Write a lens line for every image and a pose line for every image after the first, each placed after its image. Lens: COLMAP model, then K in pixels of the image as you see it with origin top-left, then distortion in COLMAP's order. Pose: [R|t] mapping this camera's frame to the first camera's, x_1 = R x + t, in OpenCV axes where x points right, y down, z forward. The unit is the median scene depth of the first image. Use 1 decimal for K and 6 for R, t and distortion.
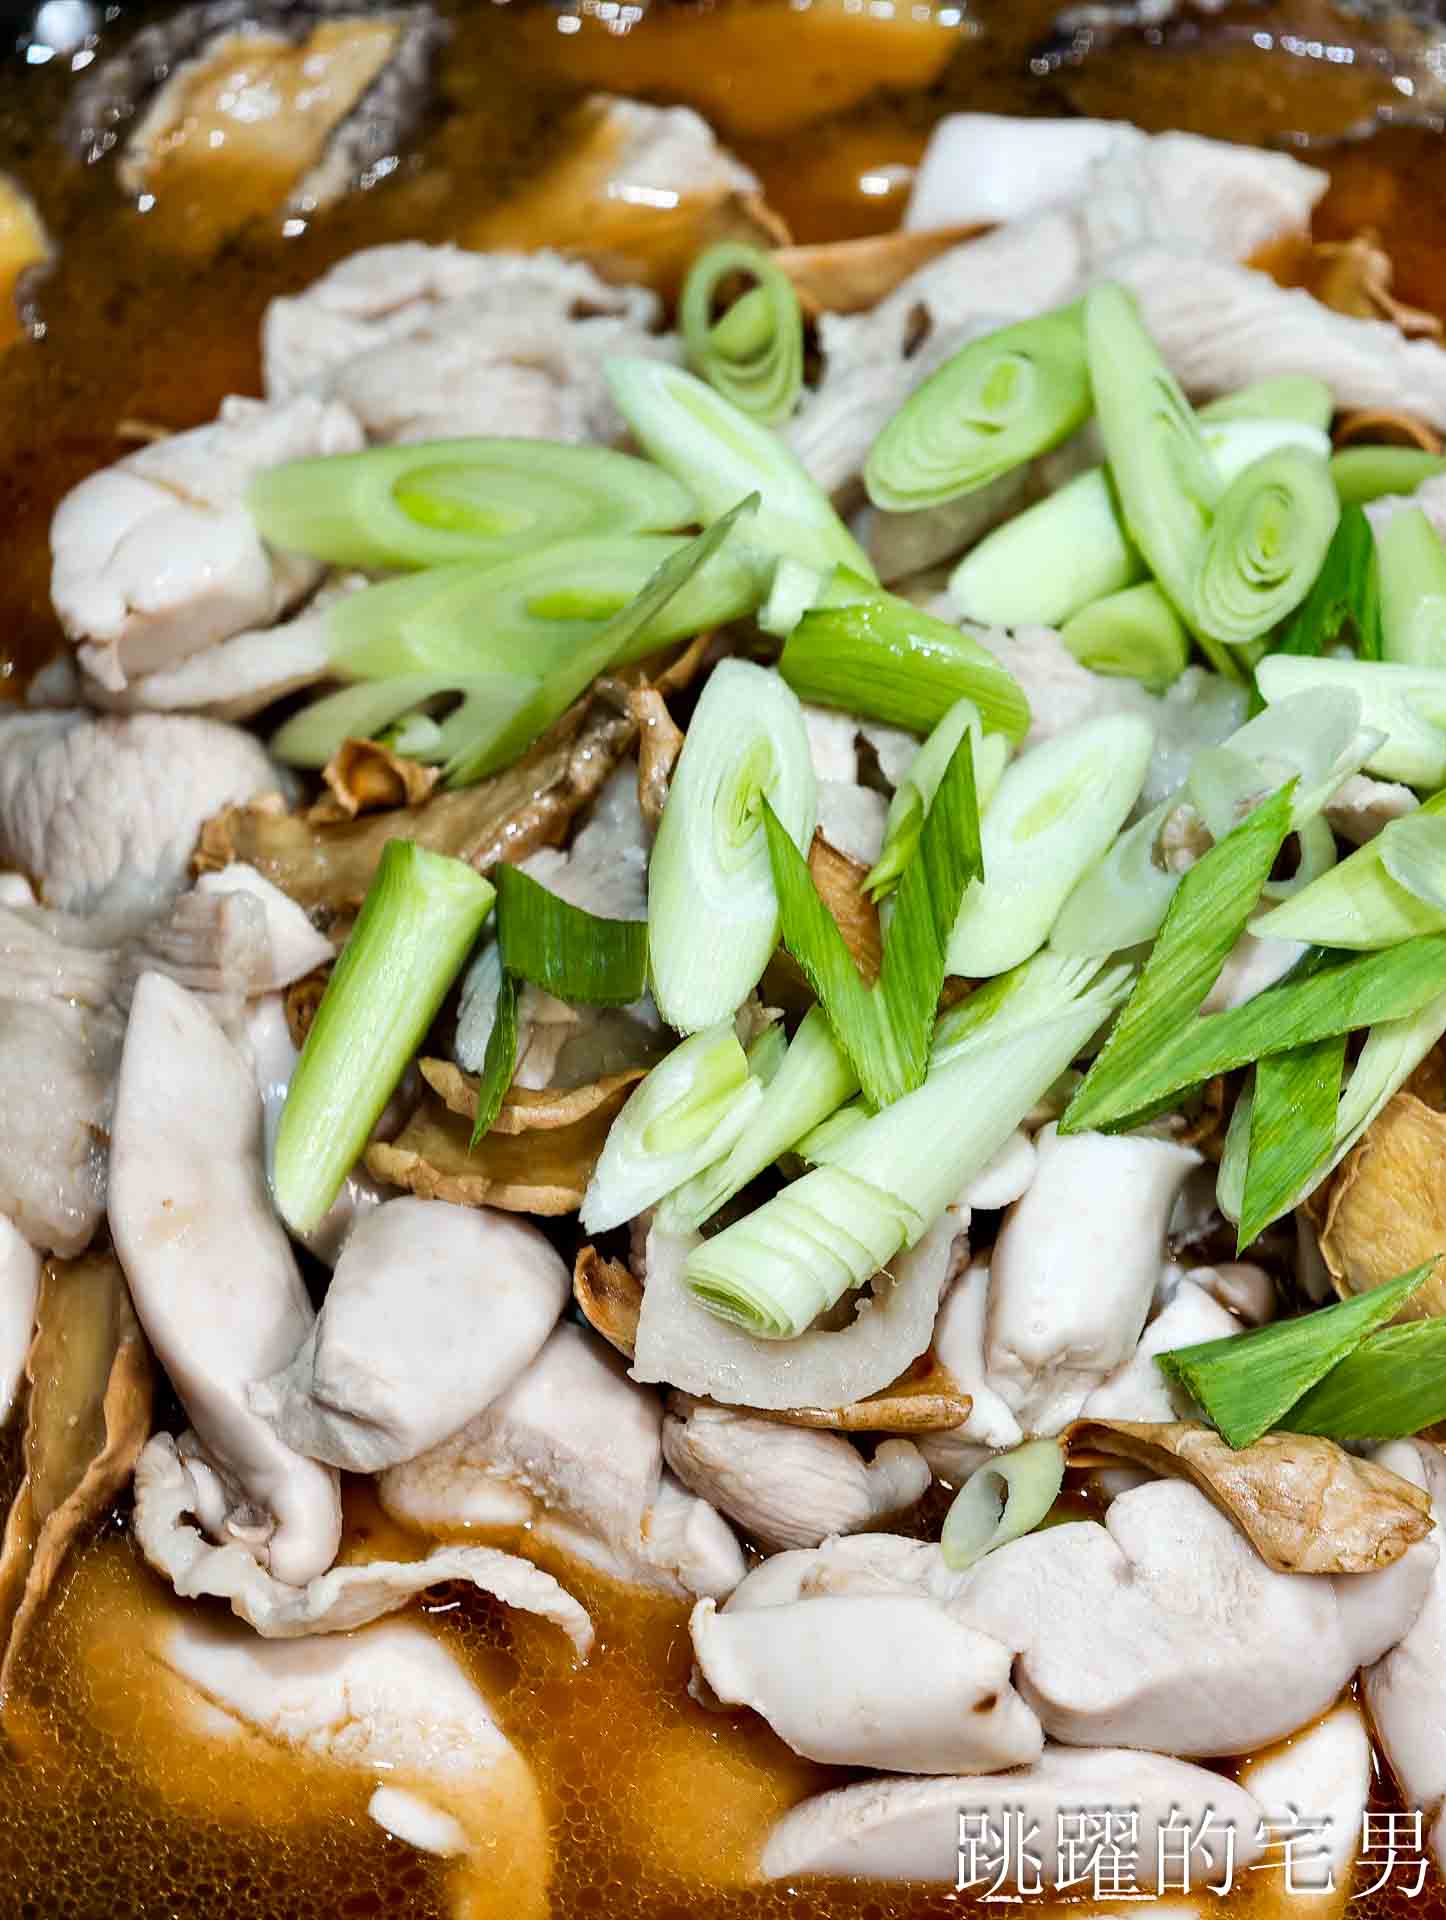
lens RADIAL K [[4289.0, 0, 723.0], [0, 4289.0, 960.0], [0, 0, 1]] dist [0.444787, -0.989950]
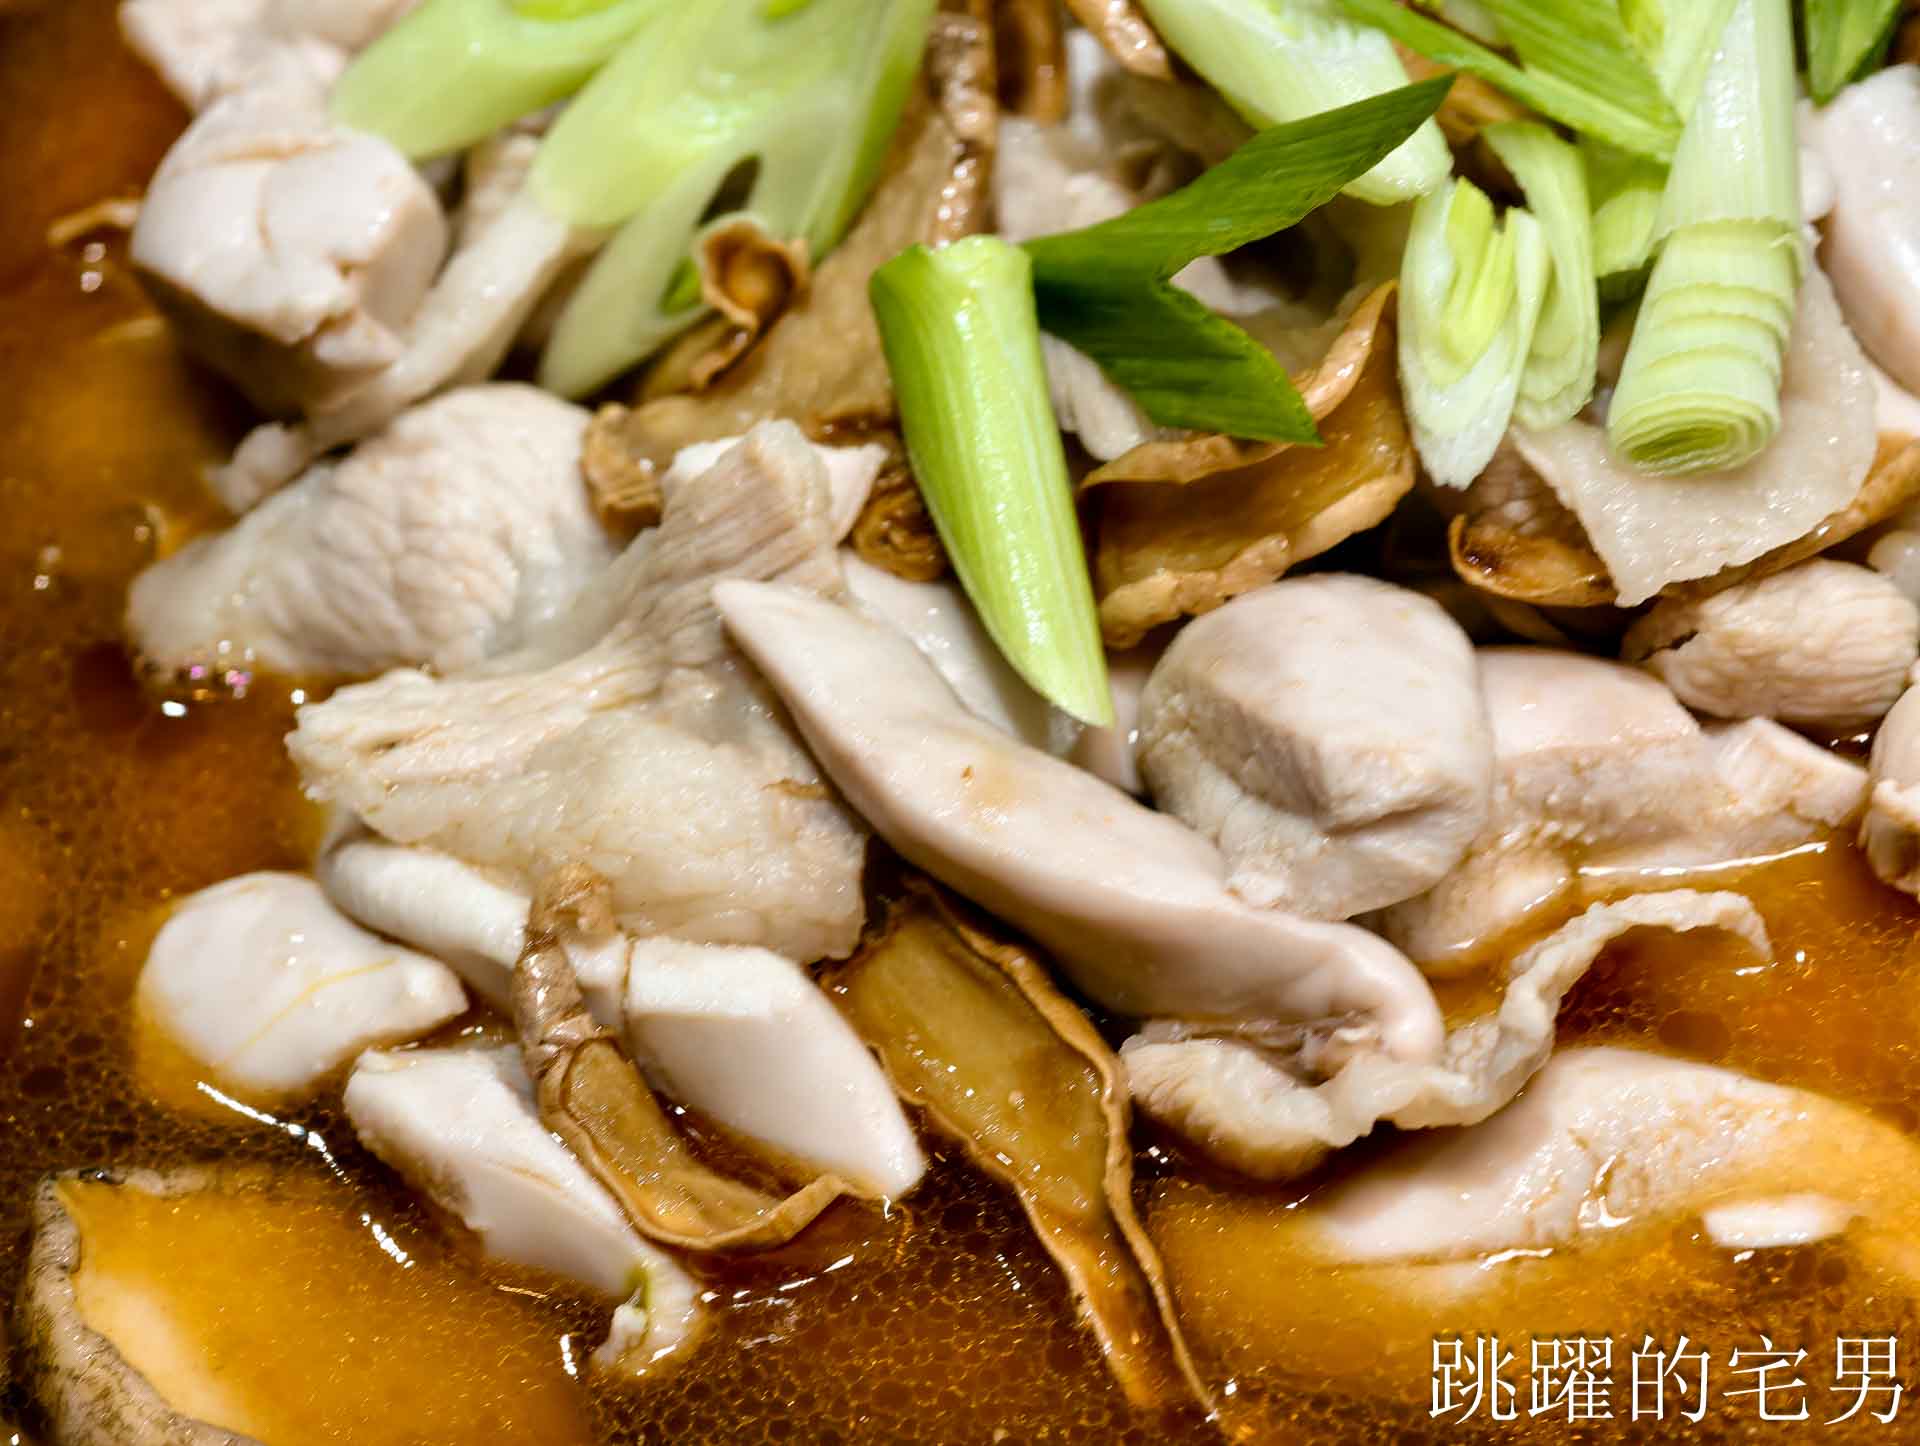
lens RADIAL K [[4289.0, 0, 959.4], [0, 4289.0, 754.8], [0, 0, 1]] dist [0.444787, -0.989950]
pose [[0.805615, -0.534566, 0.255389, -0.313181], [0.553877, 0.832586, -0.004461, 0.055614], [-0.210248, 0.145048, 0.966828, 0.286884]]
